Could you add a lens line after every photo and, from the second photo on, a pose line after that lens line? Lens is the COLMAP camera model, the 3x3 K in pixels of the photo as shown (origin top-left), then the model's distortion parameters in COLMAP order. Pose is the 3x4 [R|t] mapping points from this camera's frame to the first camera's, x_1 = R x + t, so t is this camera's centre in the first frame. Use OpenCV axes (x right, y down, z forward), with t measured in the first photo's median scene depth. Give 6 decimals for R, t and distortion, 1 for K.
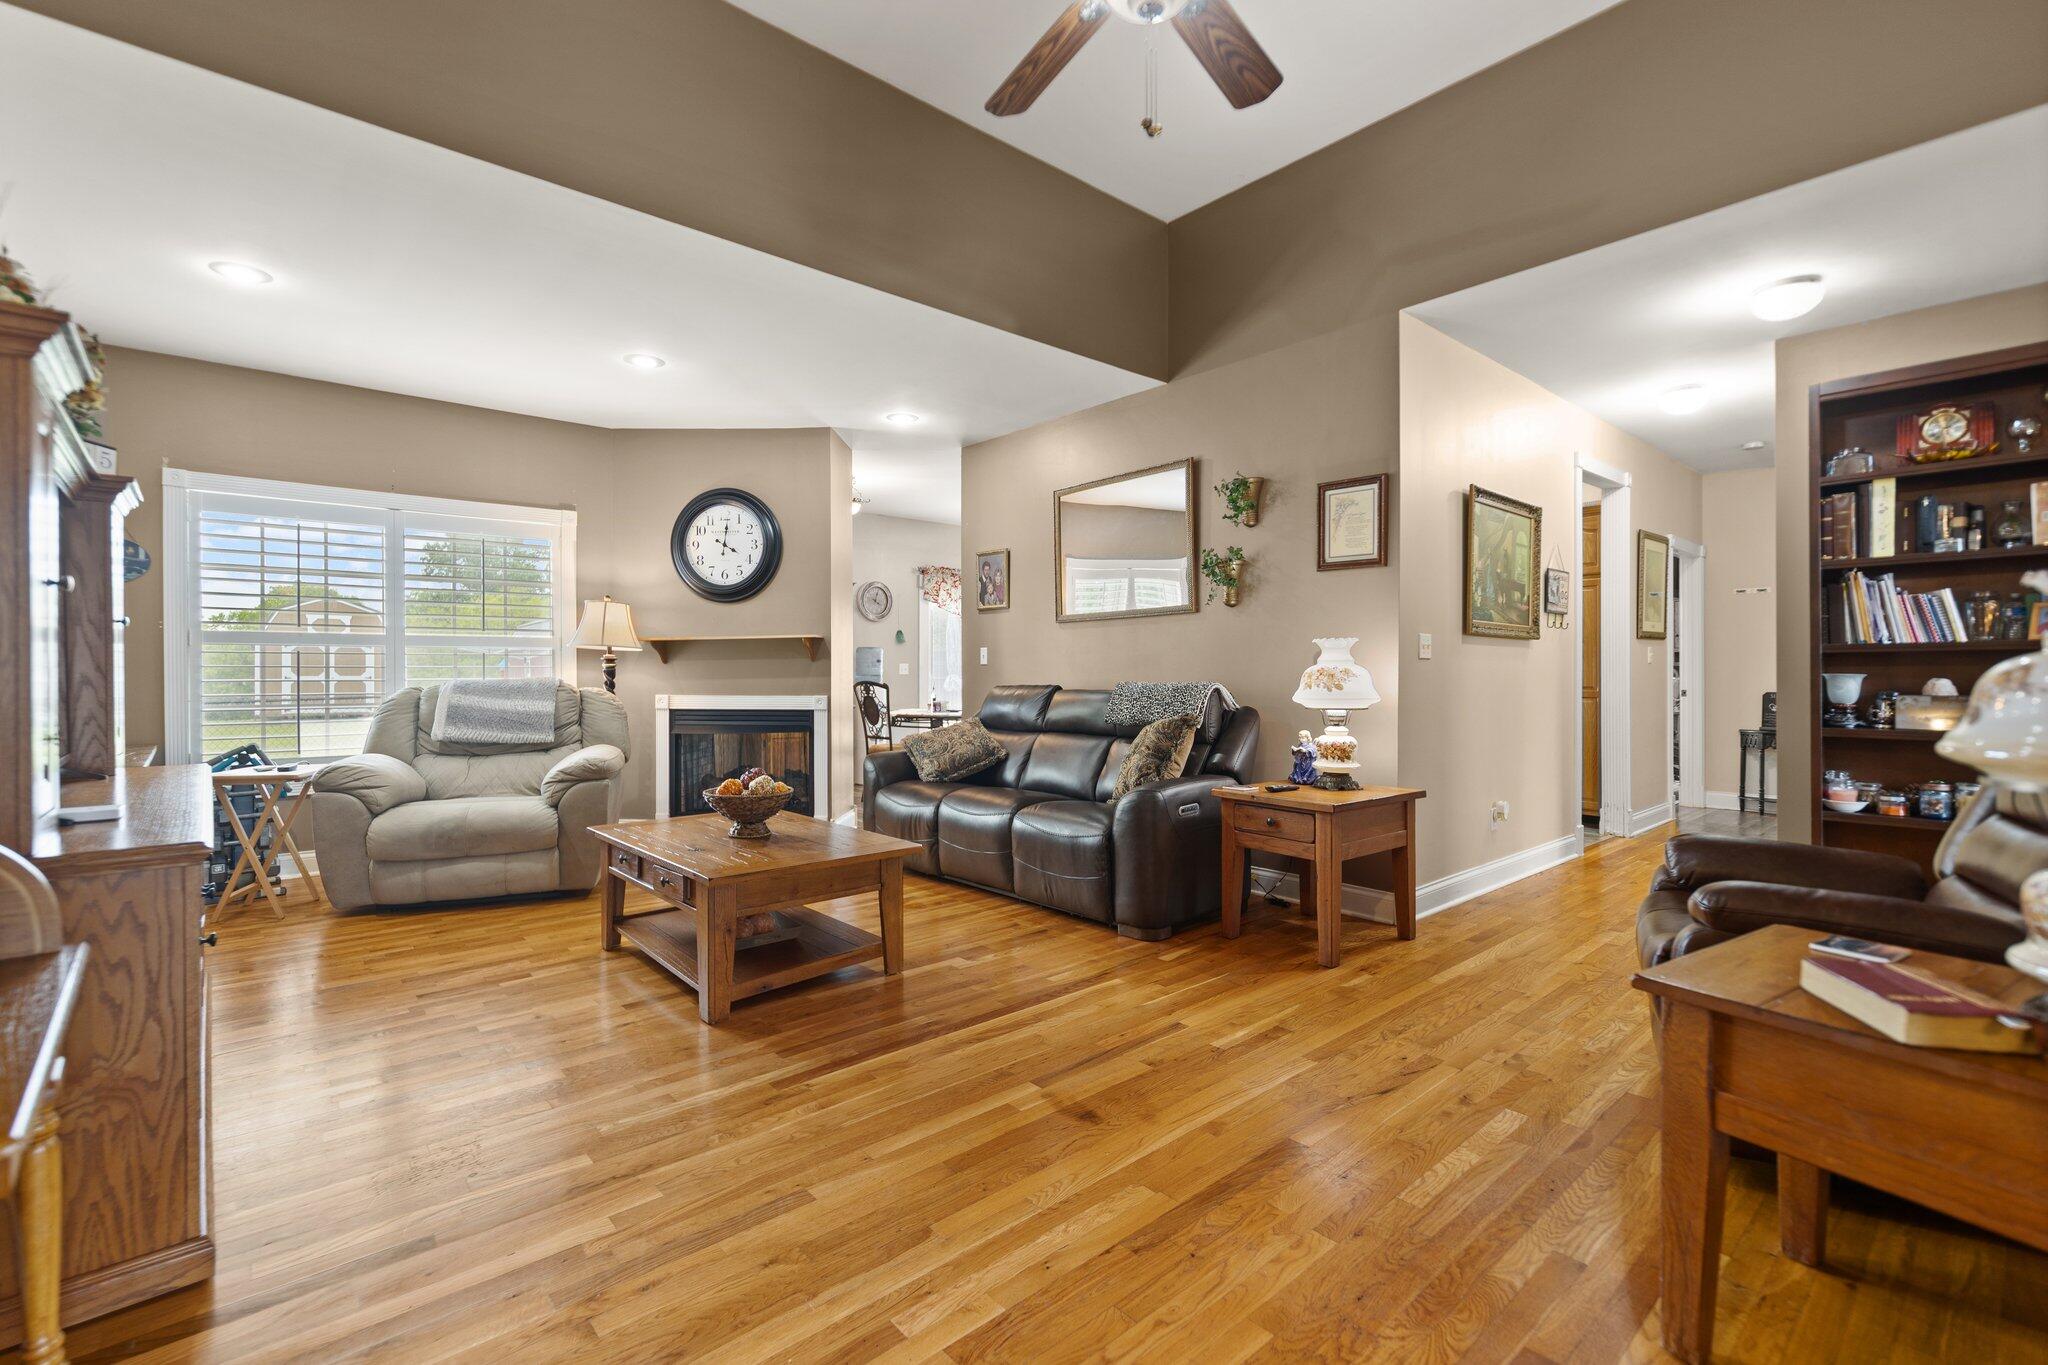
lens RADIAL K [[890.1, 0, 1017.0], [0, 890.1, 672.9], [0, 0, 1]] dist [-0.000371, 0.000223]
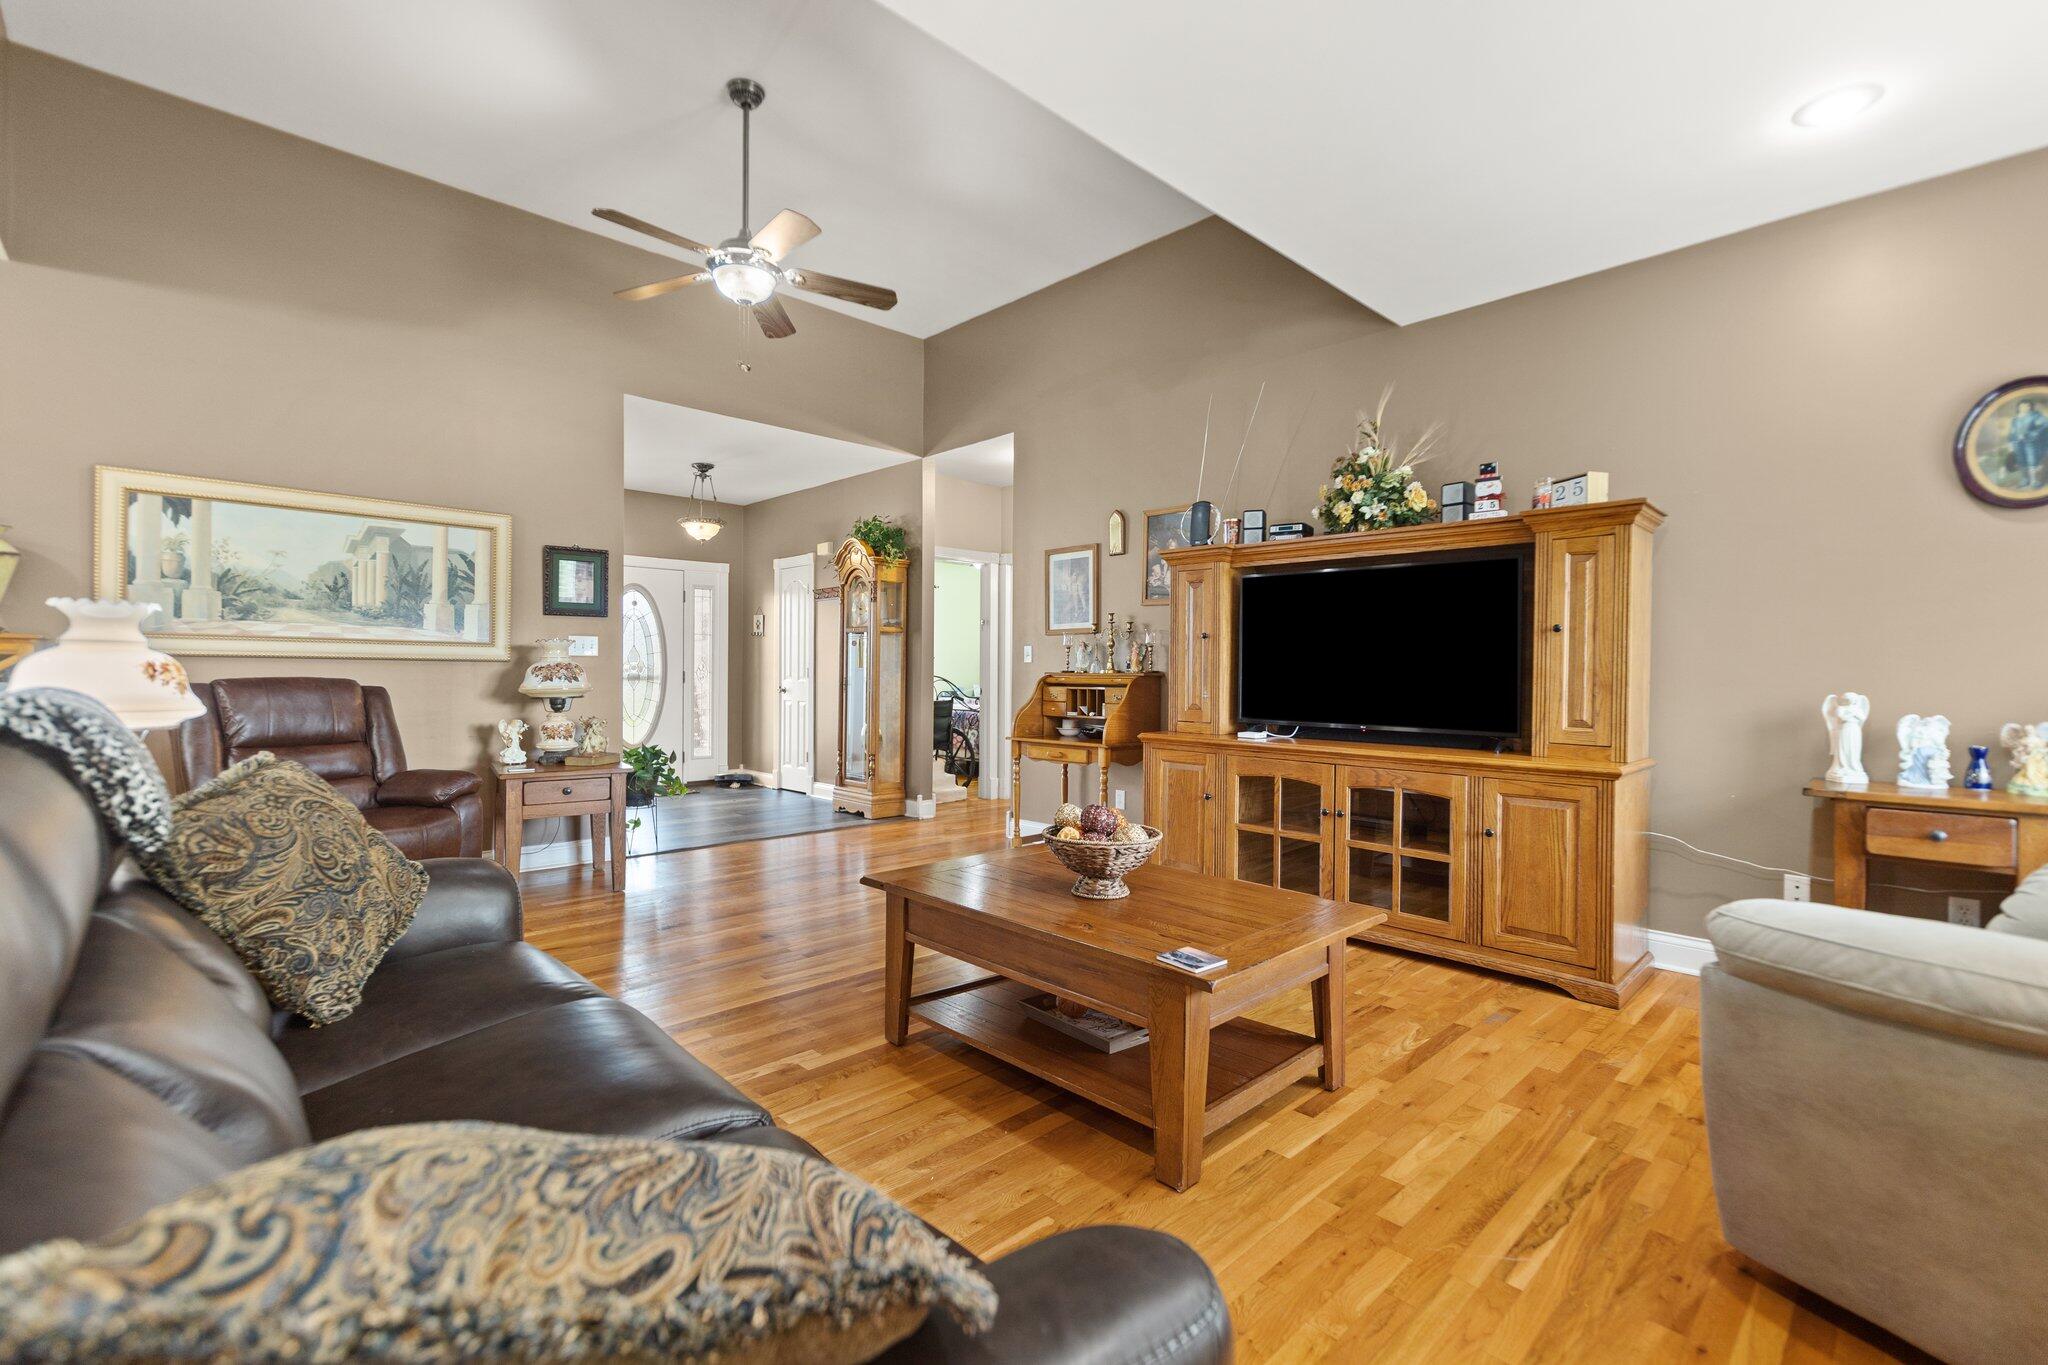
lens RADIAL K [[890.1, 0, 1017.0], [0, 890.1, 672.9], [0, 0, 1]] dist [-0.000371, 0.000223]
pose [[-0.998831, -0.005302, -0.048040, -0.249852], [-0.005540, 0.999973, 0.004839, -0.000980], [0.048013, 0.005099, -0.998834, 2.171519]]
